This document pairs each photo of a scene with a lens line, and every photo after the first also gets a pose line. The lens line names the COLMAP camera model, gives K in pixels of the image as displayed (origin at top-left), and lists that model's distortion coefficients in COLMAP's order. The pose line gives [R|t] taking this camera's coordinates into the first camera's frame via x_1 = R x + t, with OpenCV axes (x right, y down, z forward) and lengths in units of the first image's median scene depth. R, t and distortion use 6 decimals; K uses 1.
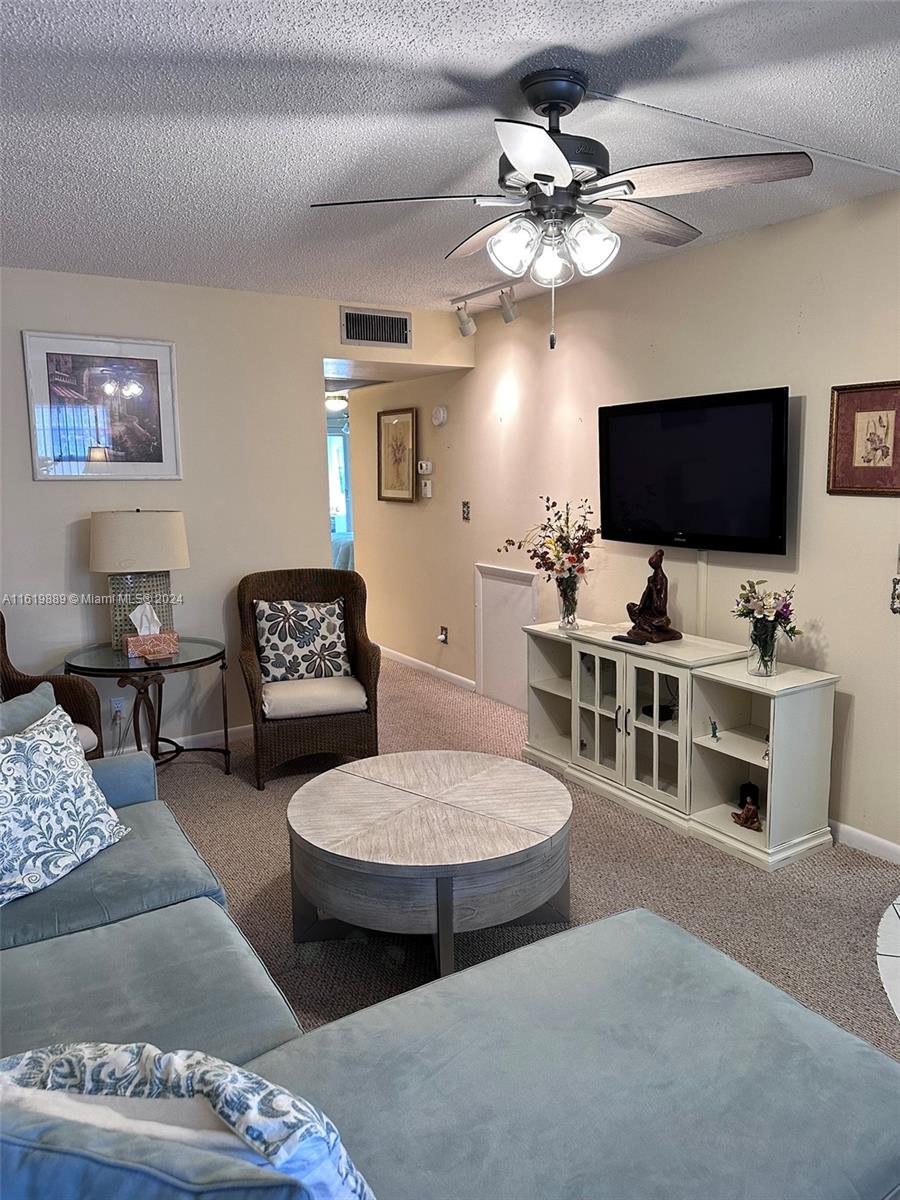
lens RADIAL K [[845.2, 0, 464.5], [0, 845.2, 602.0], [0, 0, 1]] dist [0.054735, -0.069250]
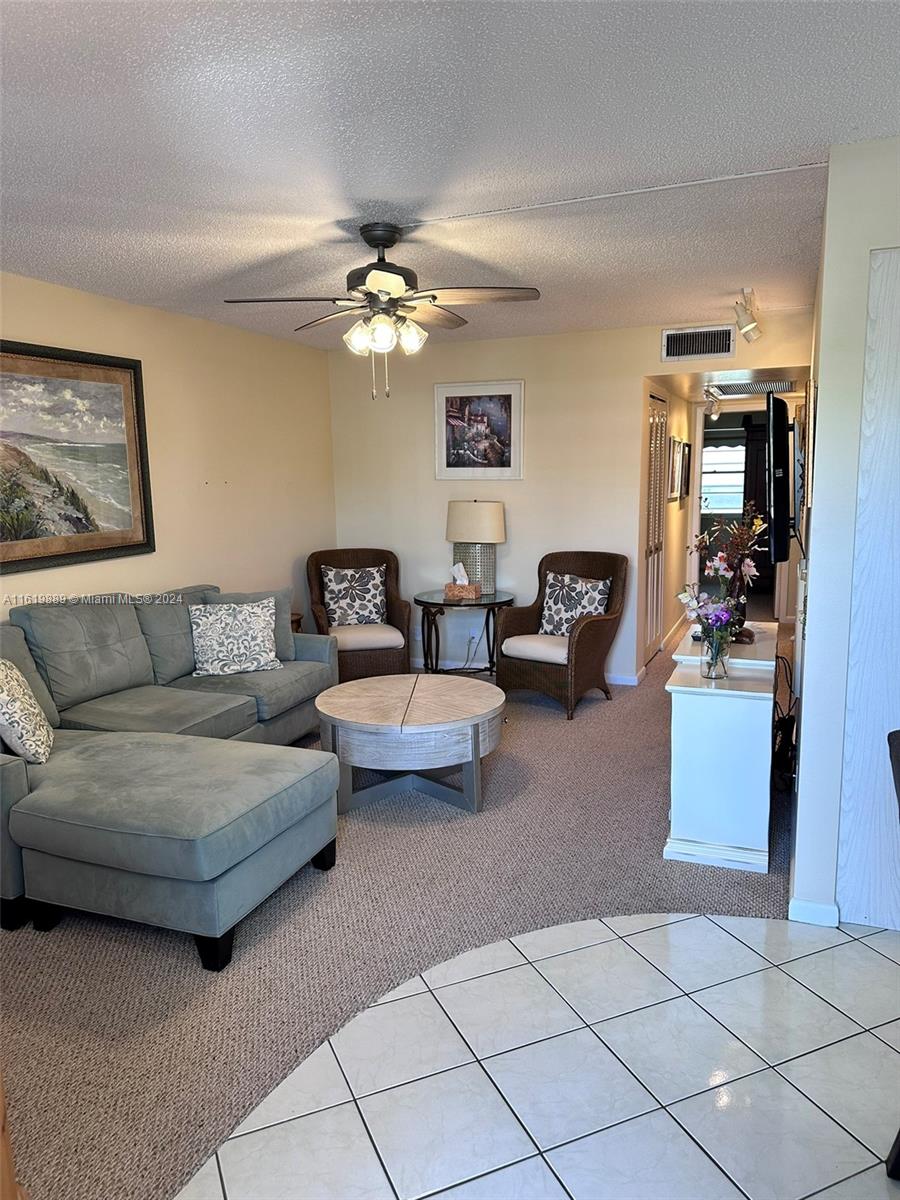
lens RADIAL K [[845.2, 0, 449.7], [0, 845.2, 612.1], [0, 0, 1]] dist [0.054735, -0.069250]
pose [[0.577969, 0.135808, -0.804679, 0.792865], [-0.121399, 0.989392, 0.079786, -0.028730], [0.806979, 0.051573, 0.588325, 0.117273]]
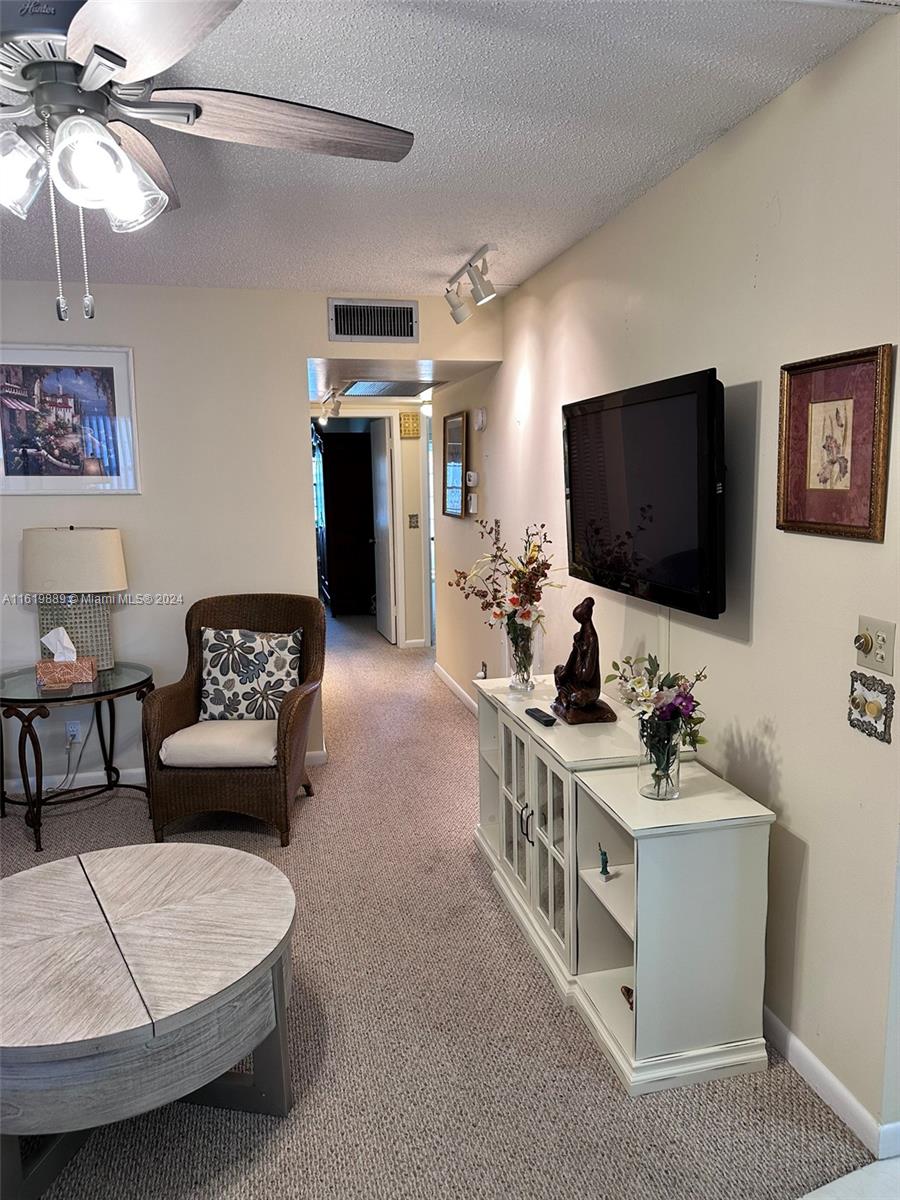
lens RADIAL K [[845.2, 0, 465.6], [0, 845.2, 600.5], [0, 0, 1]] dist [0.054735, -0.069250]
pose [[0.945032, 0.047538, -0.323503, 0.337728], [-0.049239, 0.998783, 0.002928, -0.051550], [0.323248, 0.013162, 0.946223, 0.251381]]
